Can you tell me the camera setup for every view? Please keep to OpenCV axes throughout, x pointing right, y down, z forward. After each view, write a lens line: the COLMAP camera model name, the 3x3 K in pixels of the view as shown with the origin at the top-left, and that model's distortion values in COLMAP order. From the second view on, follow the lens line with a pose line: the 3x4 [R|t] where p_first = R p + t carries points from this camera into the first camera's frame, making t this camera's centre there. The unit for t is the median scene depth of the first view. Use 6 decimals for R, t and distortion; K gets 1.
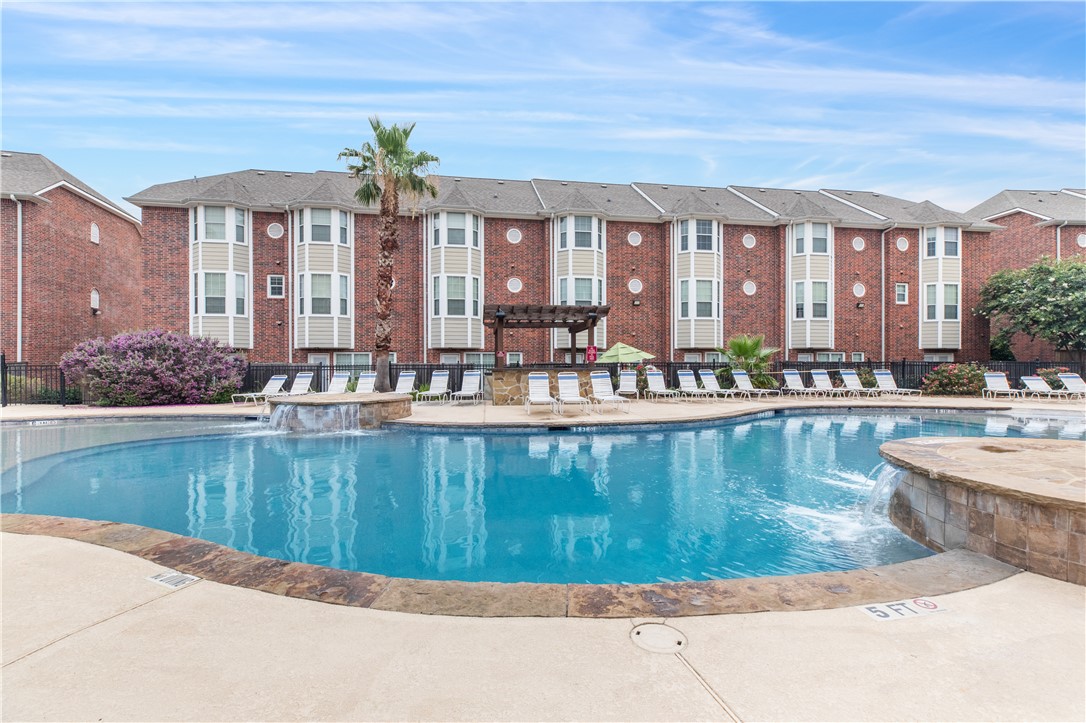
lens RADIAL K [[445.6, 0, 543.0], [0, 445.6, 361.5], [0, 0, 1]] dist [0.000810, -0.000190]
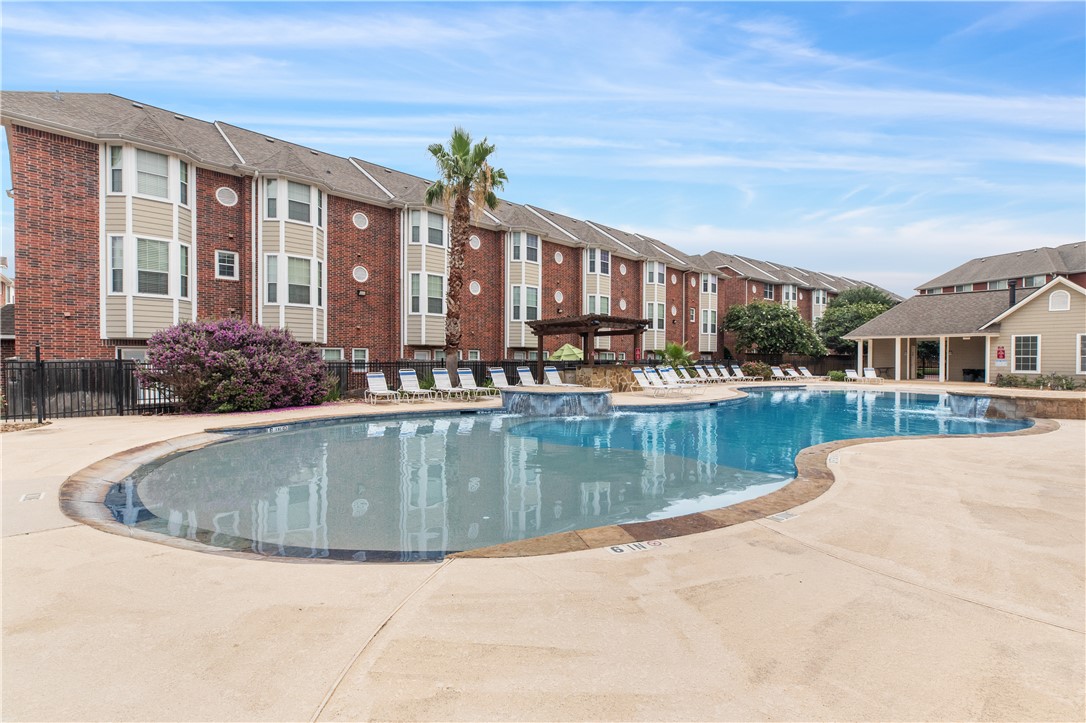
lens RADIAL K [[498.8, 0, 540.3], [0, 498.8, 350.0], [0, 0, 1]] dist [0.001071, -0.000044]
pose [[0.811367, 0.015131, 0.584341, -0.622510], [-0.003754, 0.999779, -0.020675, 0.002624], [-0.584525, 0.014582, 0.811245, -0.063475]]
